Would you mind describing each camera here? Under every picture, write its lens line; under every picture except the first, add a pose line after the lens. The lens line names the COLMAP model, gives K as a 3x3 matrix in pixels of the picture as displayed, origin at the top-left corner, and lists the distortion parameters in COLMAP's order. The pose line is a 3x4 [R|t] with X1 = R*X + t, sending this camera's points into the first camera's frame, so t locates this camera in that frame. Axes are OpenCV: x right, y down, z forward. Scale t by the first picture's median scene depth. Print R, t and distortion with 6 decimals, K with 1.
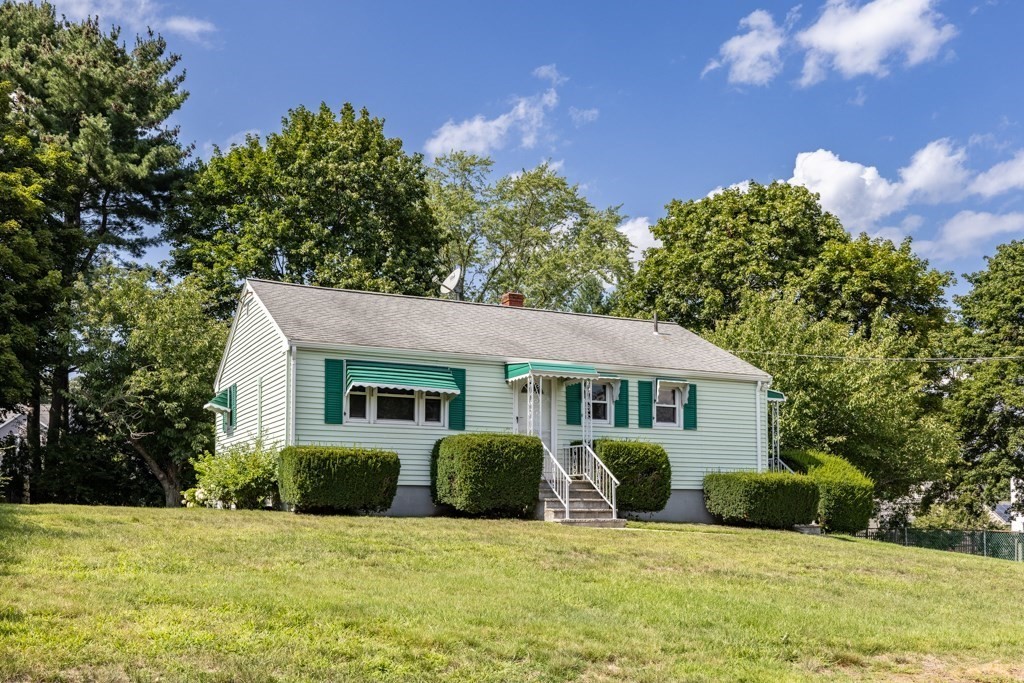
lens RADIAL K [[971.2, 0, 514.8], [0, 971.2, 340.4], [0, 0, 1]] dist [0.018393, 0.000000]
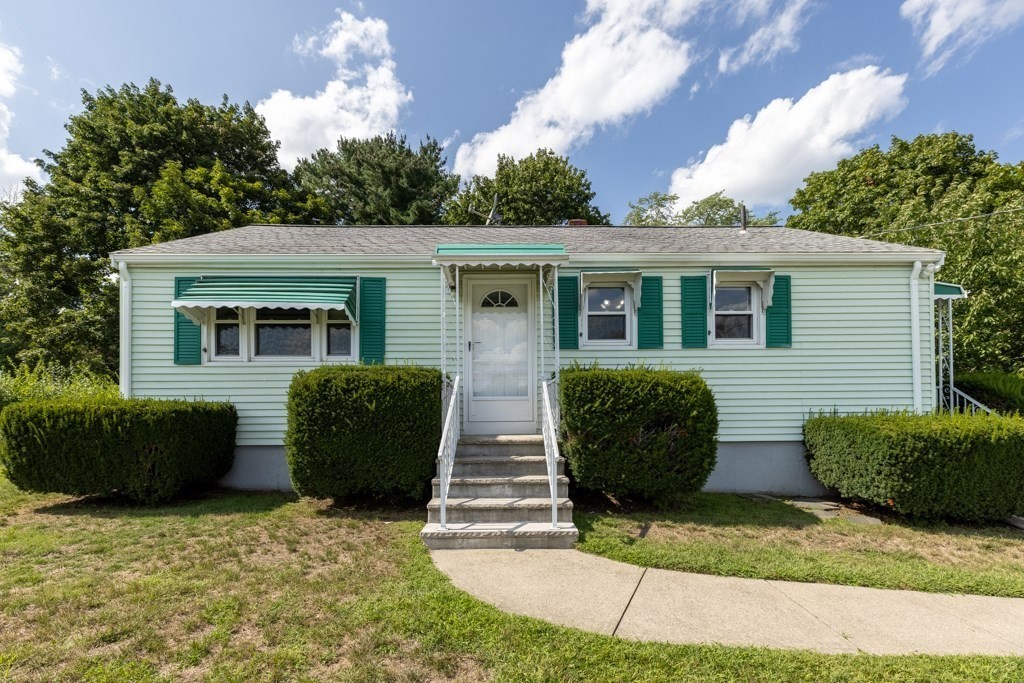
lens RADIAL K [[454.2, 0, 516.5], [0, 454.2, 380.4], [0, 0, 1]] dist [0.017726, 0.000514]
pose [[0.901510, -0.036152, -0.431245, 0.157866], [0.082869, 0.992485, 0.090035, 0.074150], [0.424749, -0.116904, 0.897731, 0.671287]]
